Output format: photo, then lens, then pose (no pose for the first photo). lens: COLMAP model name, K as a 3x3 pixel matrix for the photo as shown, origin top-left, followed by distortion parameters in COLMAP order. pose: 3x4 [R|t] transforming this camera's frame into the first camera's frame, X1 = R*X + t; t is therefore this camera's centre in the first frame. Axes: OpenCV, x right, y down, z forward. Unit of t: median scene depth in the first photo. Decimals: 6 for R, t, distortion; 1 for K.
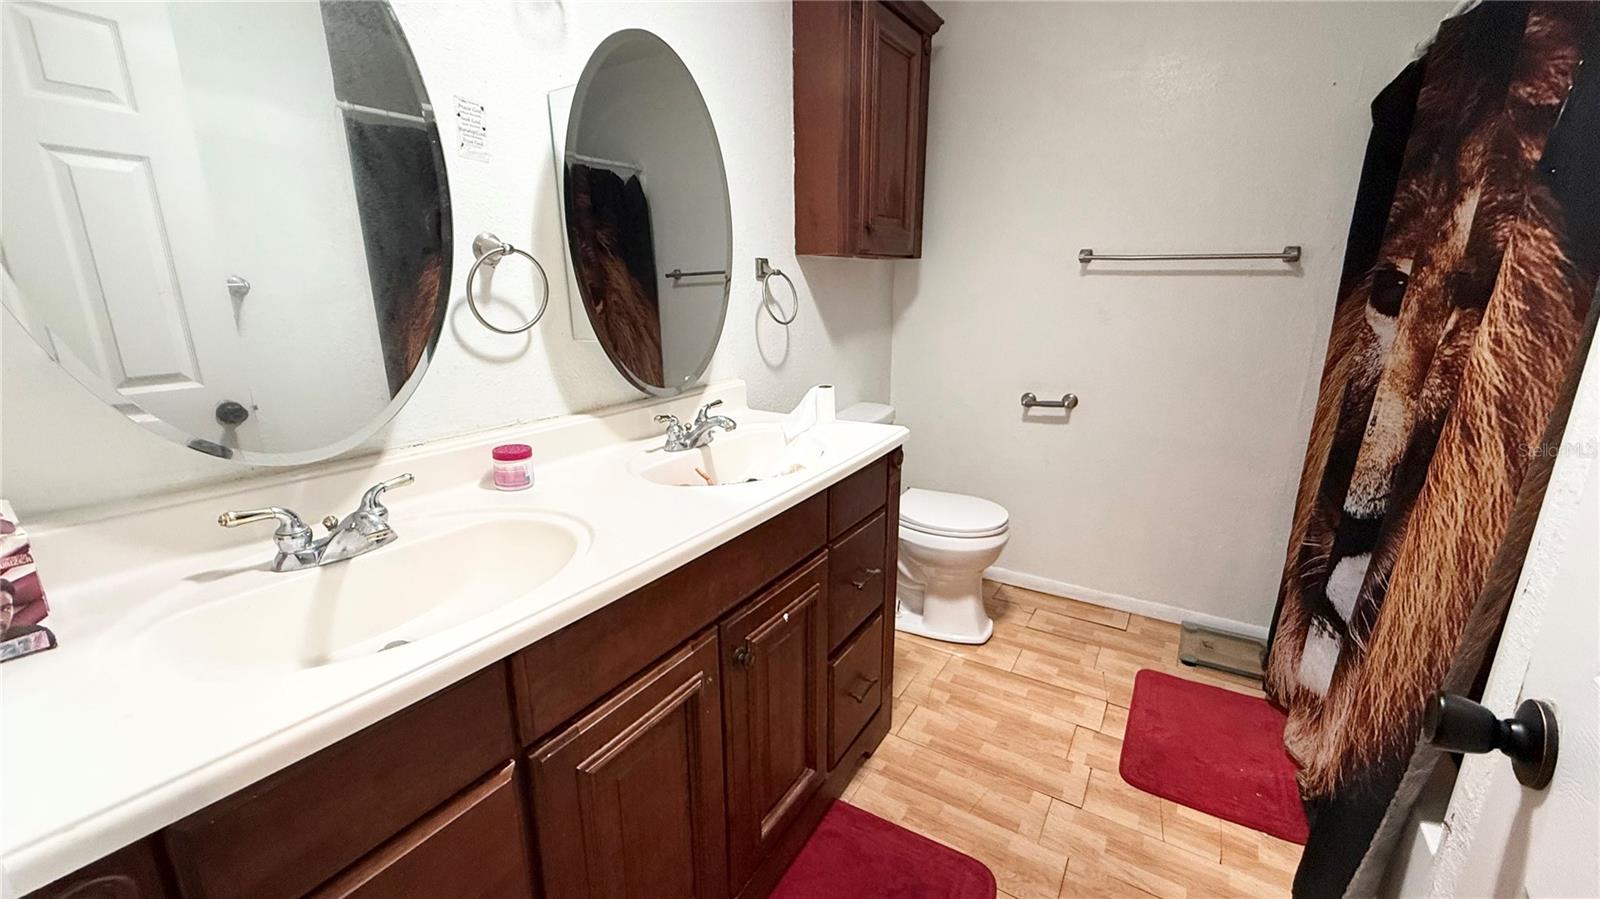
lens RADIAL K [[638.2, 0, 797.4], [0, 638.2, 453.6], [0, 0, 1]] dist [0.000755, 0.000480]
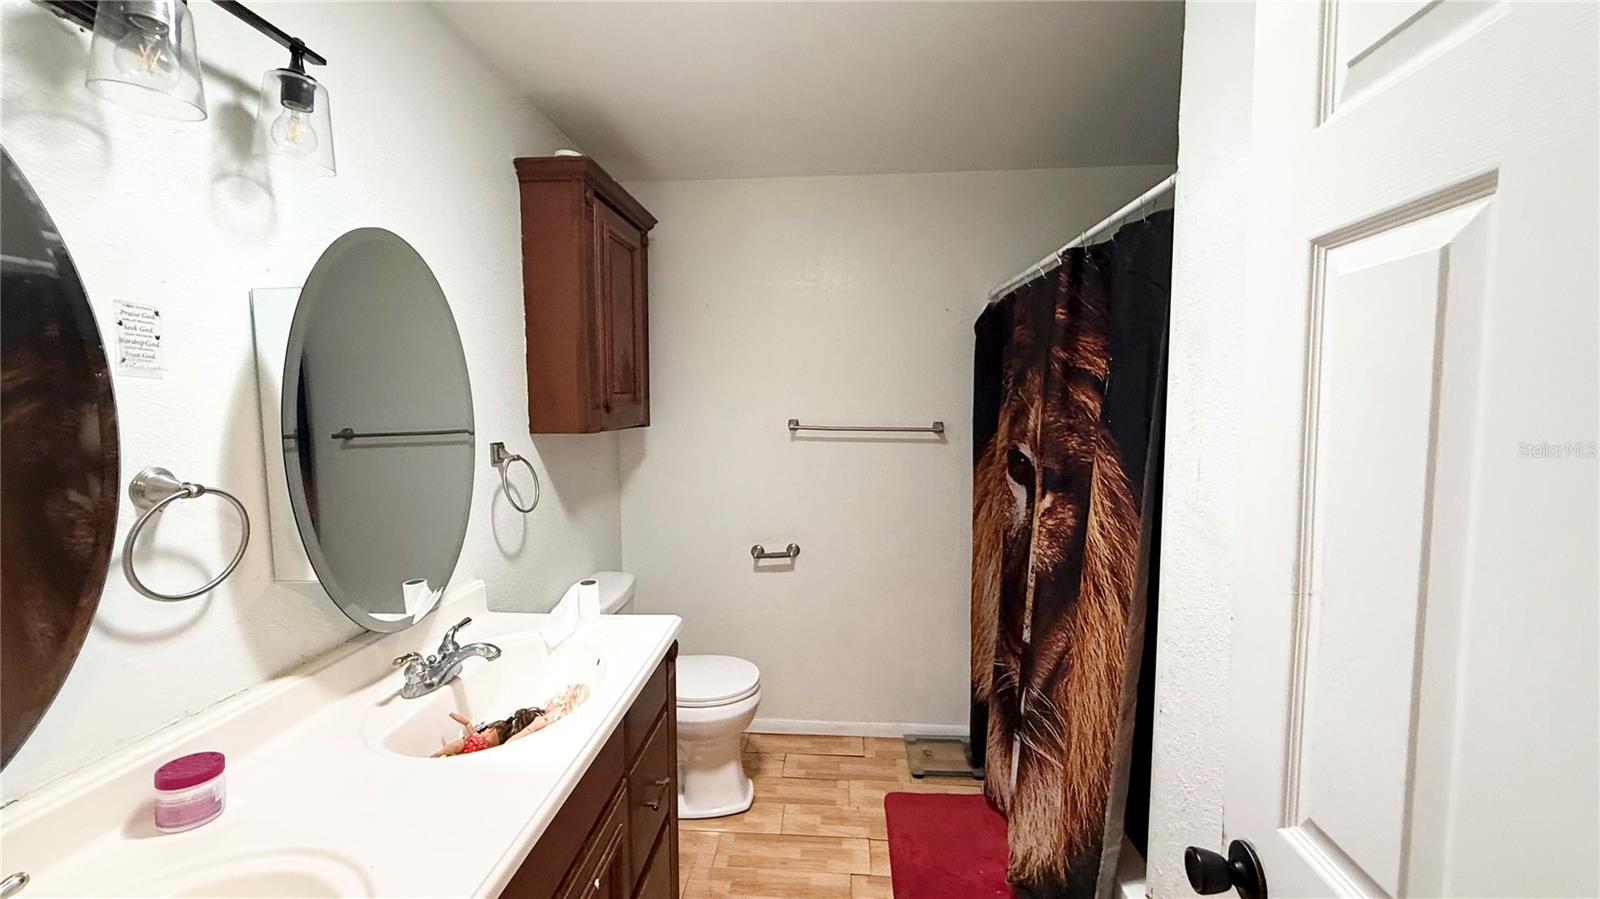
lens RADIAL K [[638.2, 0, 797.4], [0, 638.2, 453.6], [0, 0, 1]] dist [0.000755, 0.000480]
pose [[0.881115, -0.031464, 0.471855, -0.108642], [0.116701, 0.981392, -0.152480, -0.099385], [-0.458277, 0.189418, 0.868391, 0.003817]]
